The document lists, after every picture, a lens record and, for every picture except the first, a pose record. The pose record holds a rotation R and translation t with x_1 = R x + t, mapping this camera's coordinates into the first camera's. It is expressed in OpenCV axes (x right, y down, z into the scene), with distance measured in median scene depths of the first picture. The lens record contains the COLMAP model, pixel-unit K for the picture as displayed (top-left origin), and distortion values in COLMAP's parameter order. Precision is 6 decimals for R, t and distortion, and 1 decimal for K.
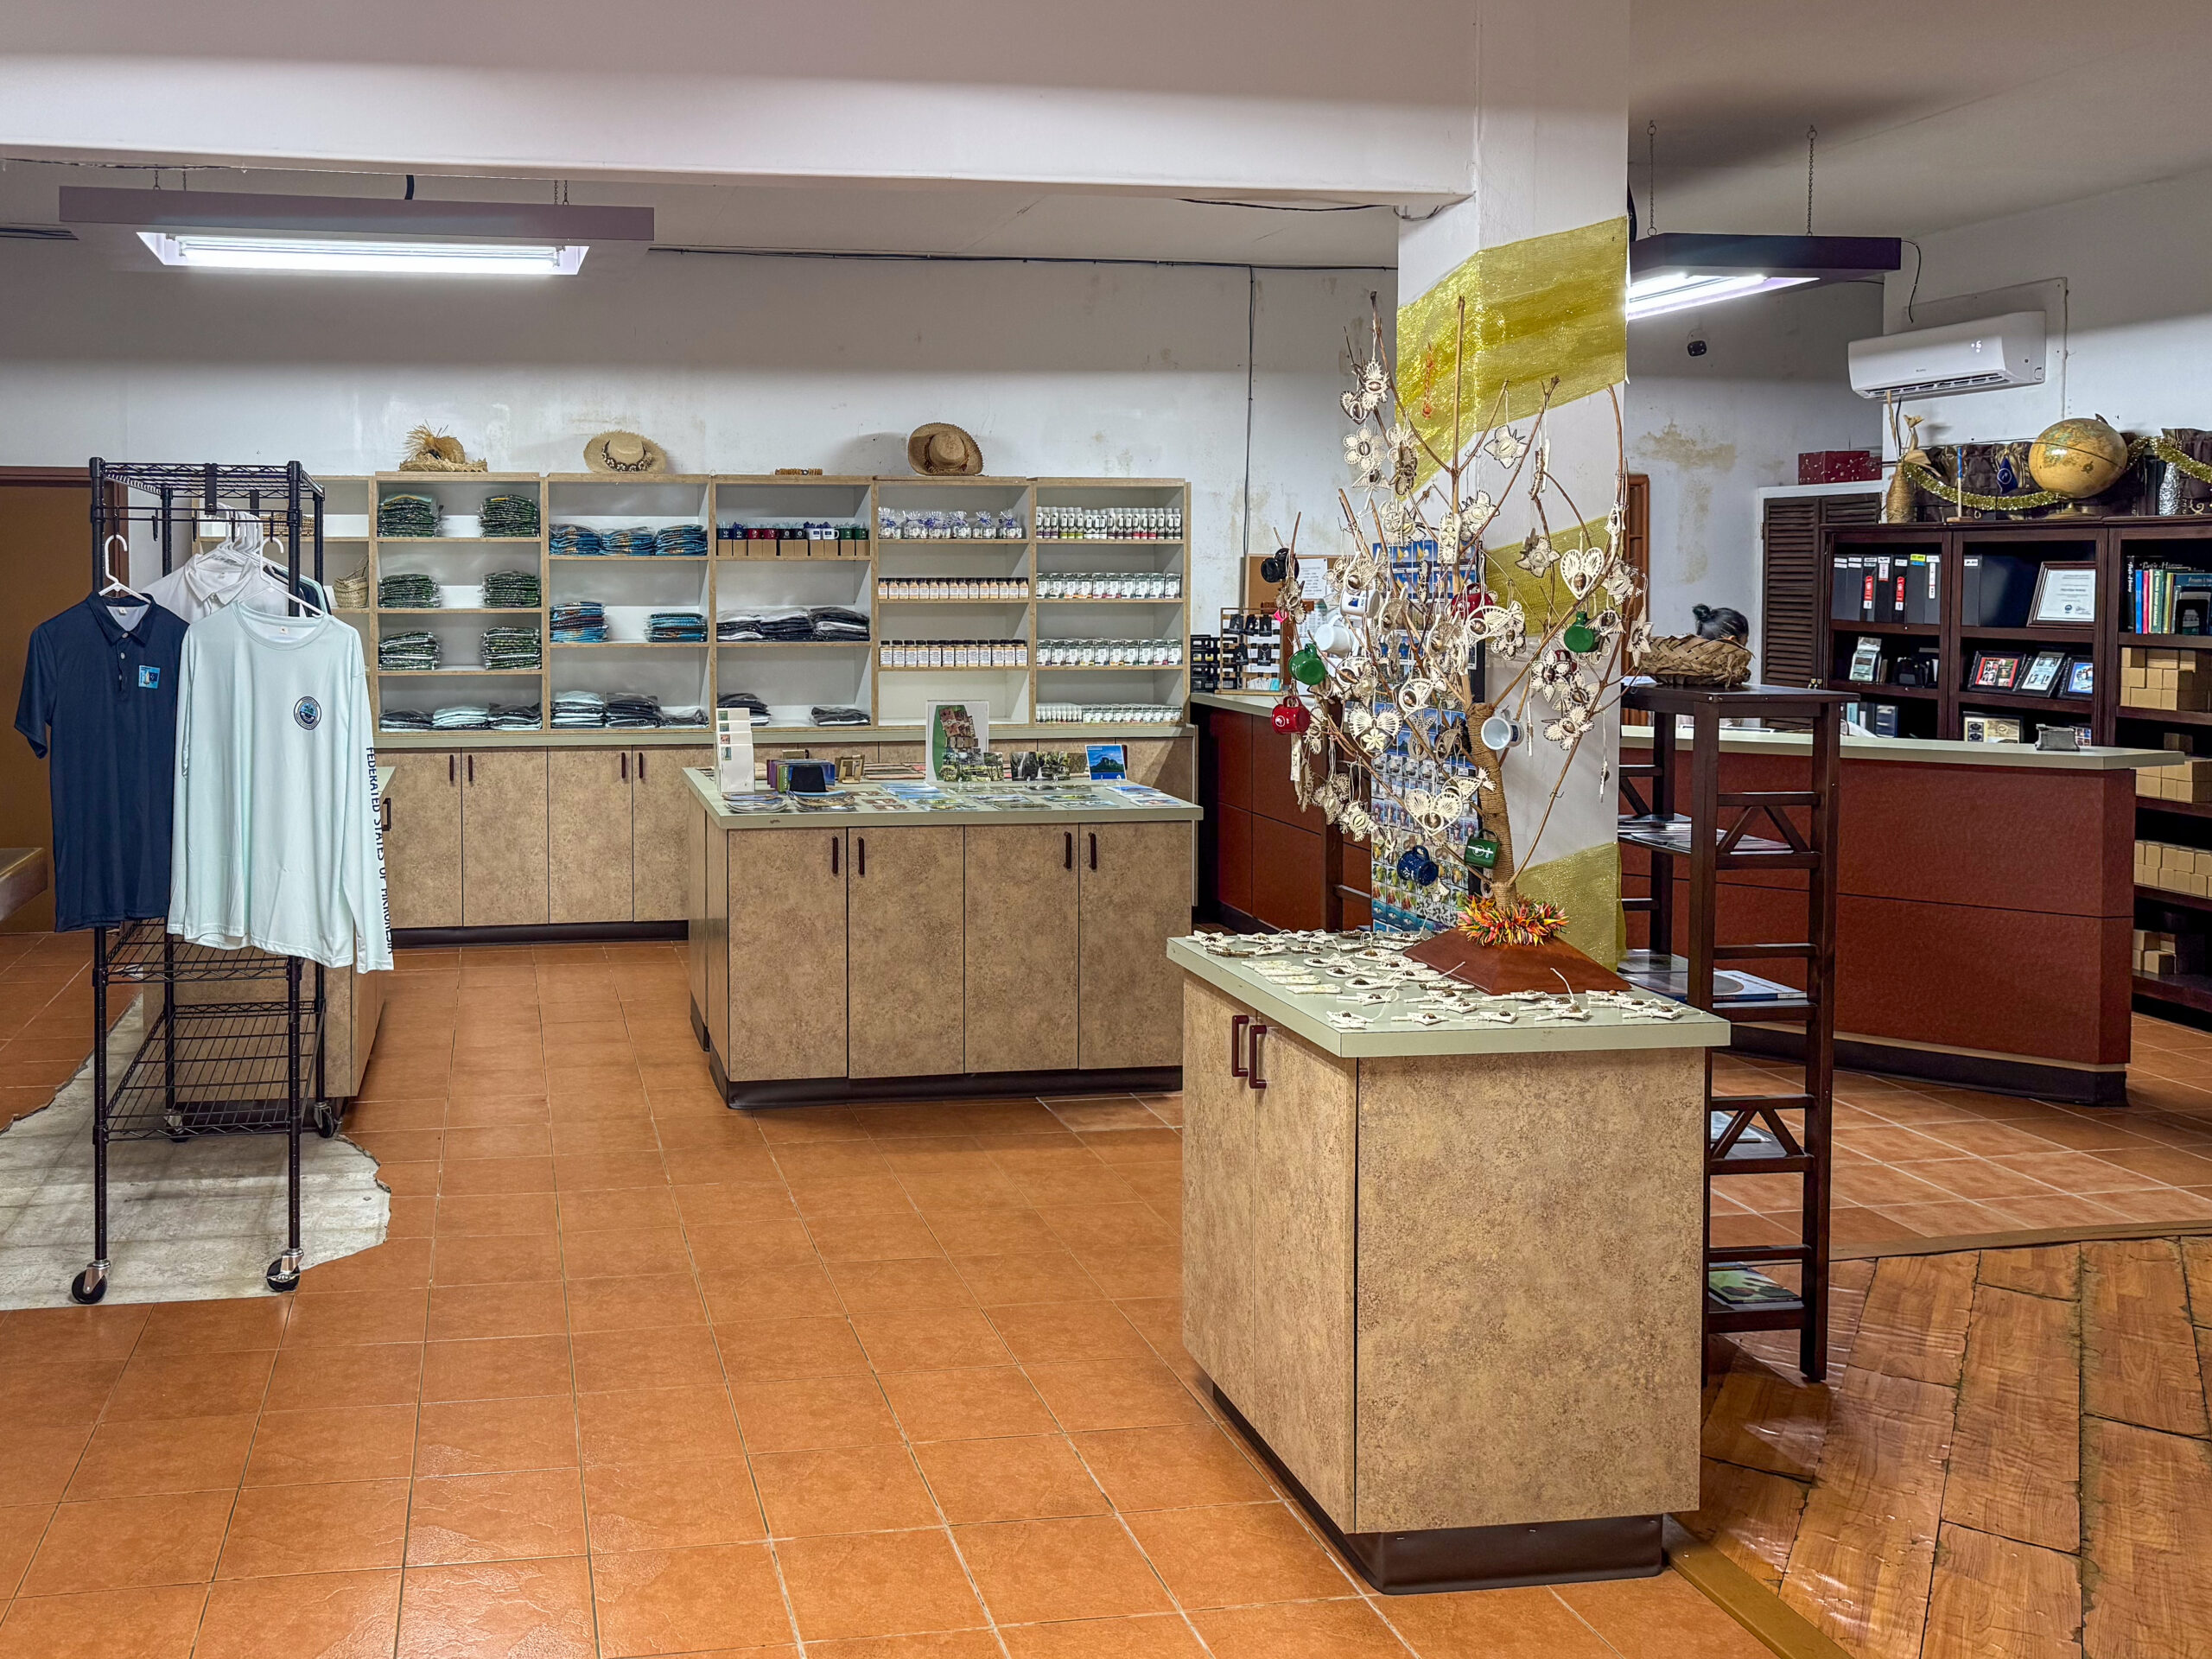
lens RADIAL K [[3281.1, 0, 1106.0], [0, 3281.1, 829.5], [0, 0, 1]] dist [0.003412, -0.069241]
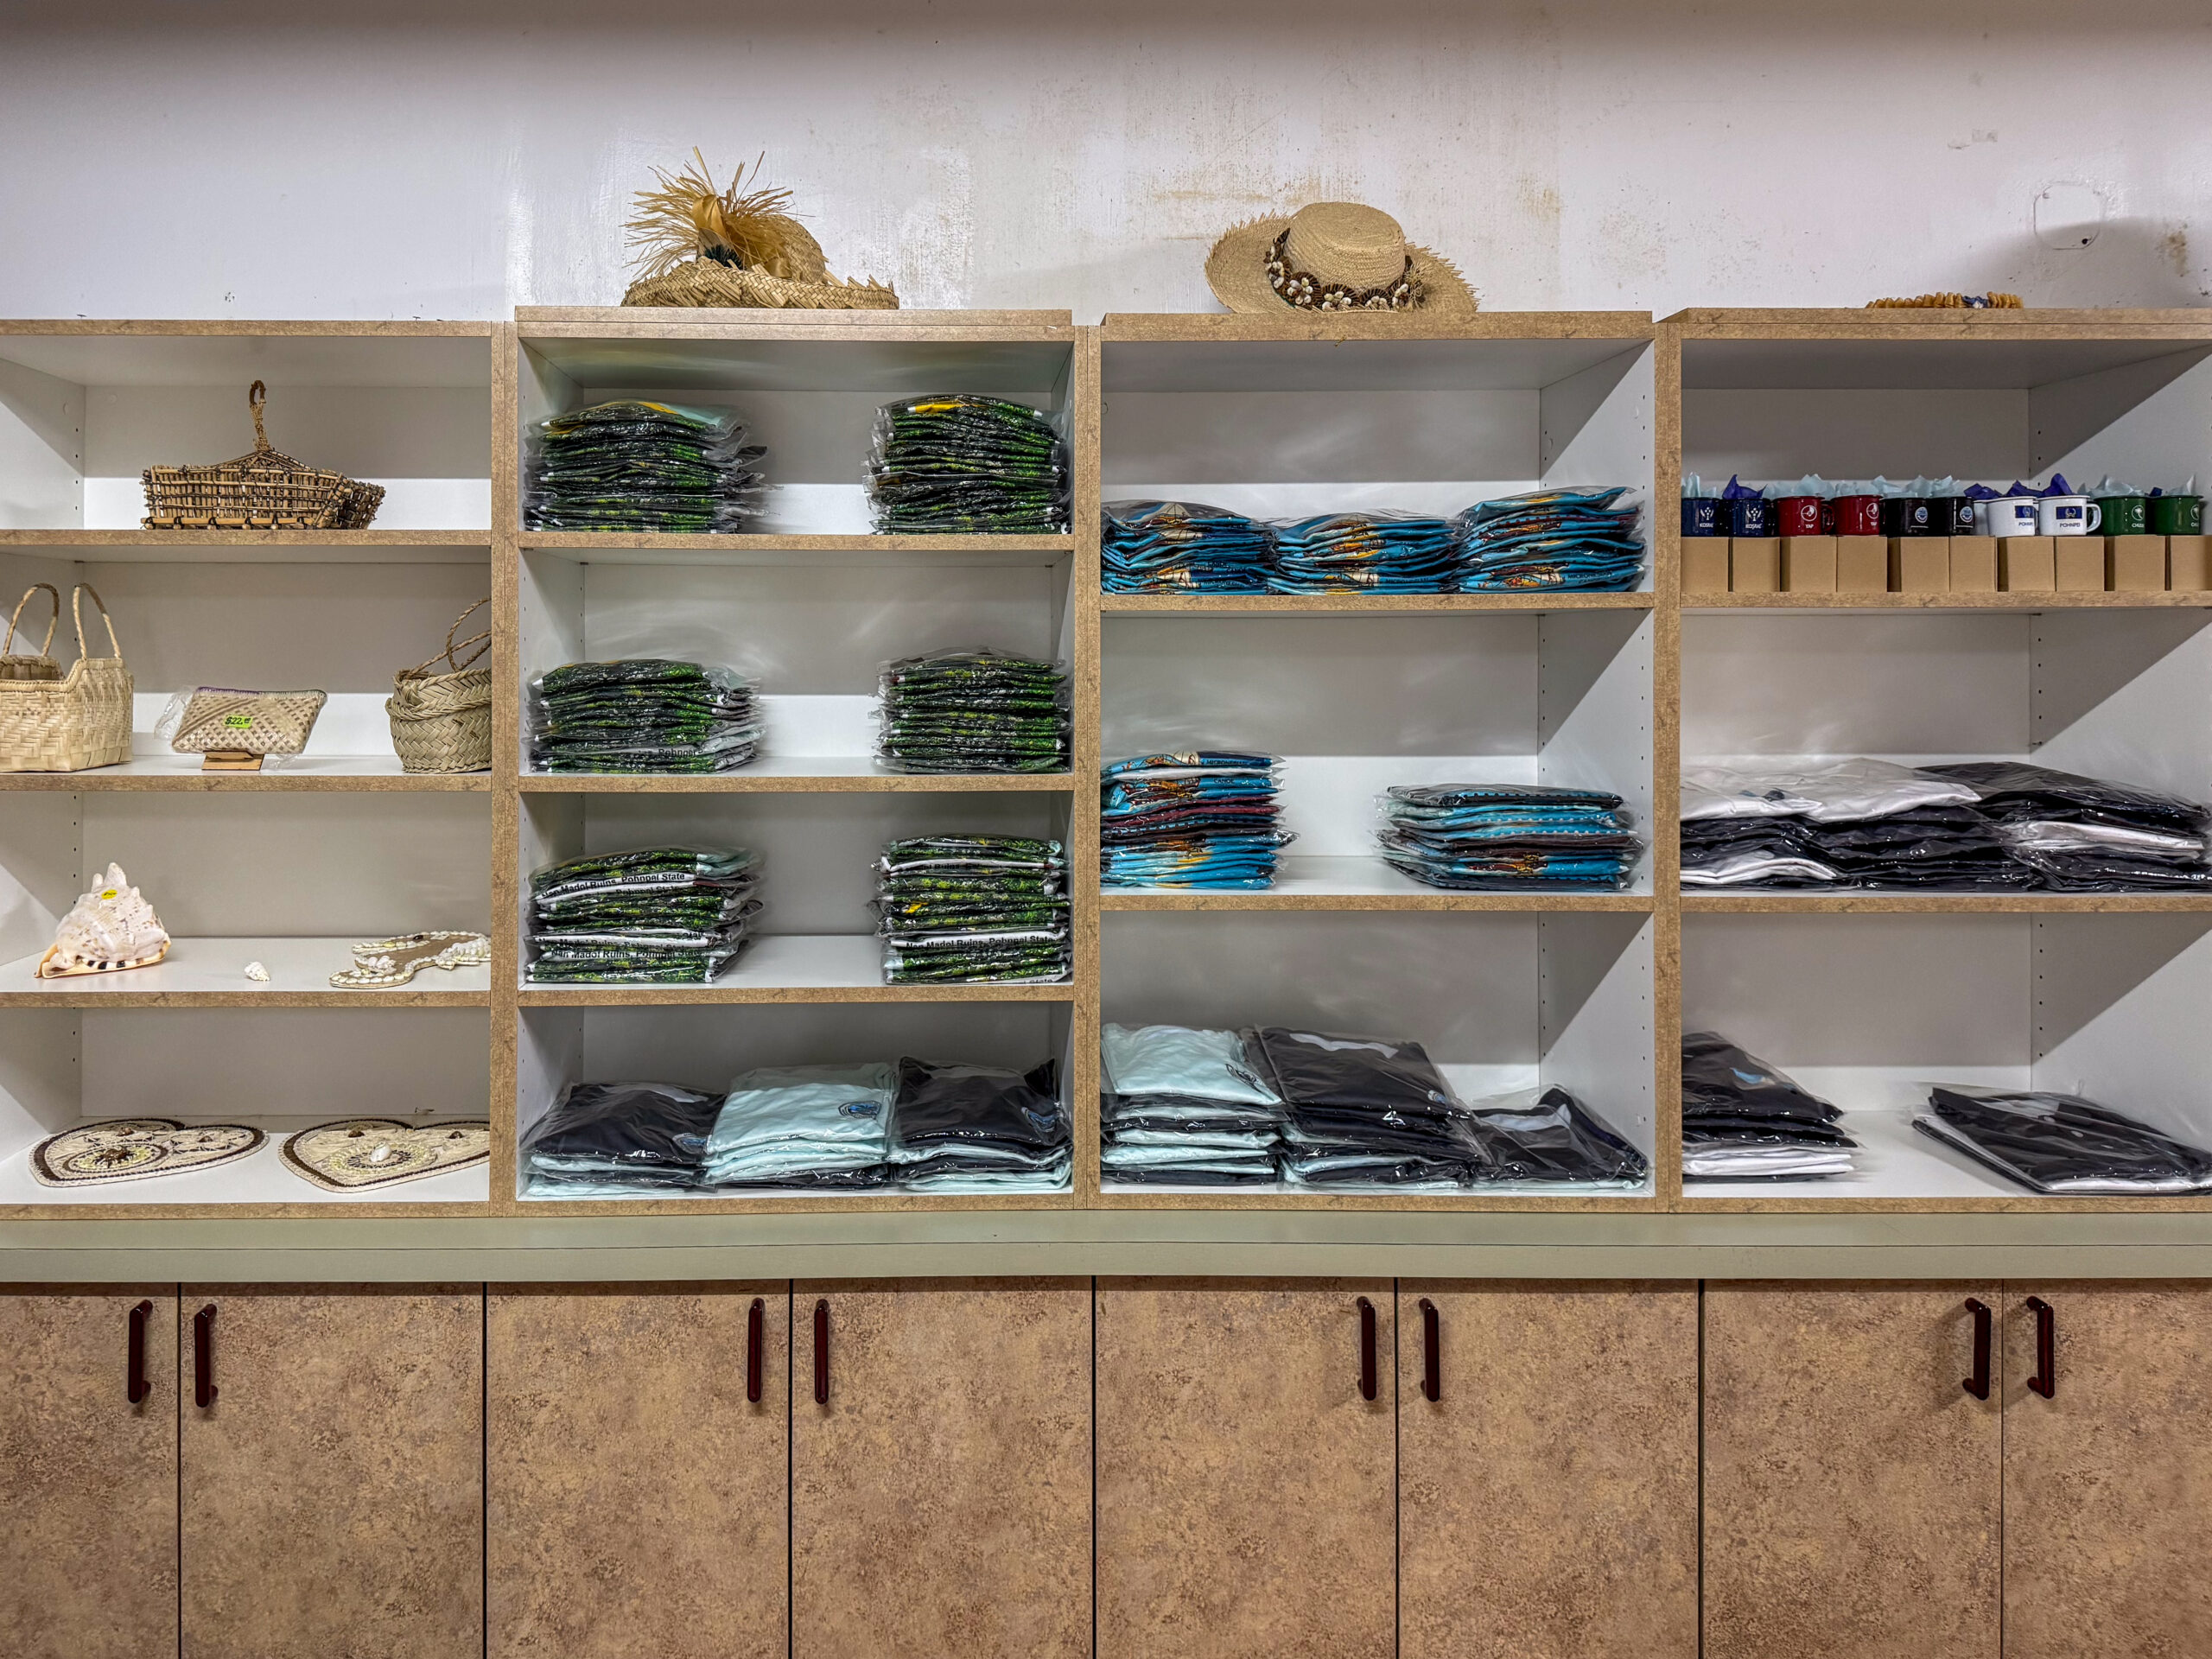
lens RADIAL K [[3281.1, 0, 1106.0], [0, 3281.1, 829.5], [0, 0, 1]] dist [0.003412, -0.069241]
pose [[0.990401, 0.004799, -0.138144, -0.130634], [-0.008854, 0.999547, -0.028754, -0.054975], [0.137943, 0.029701, 0.989995, 0.721211]]
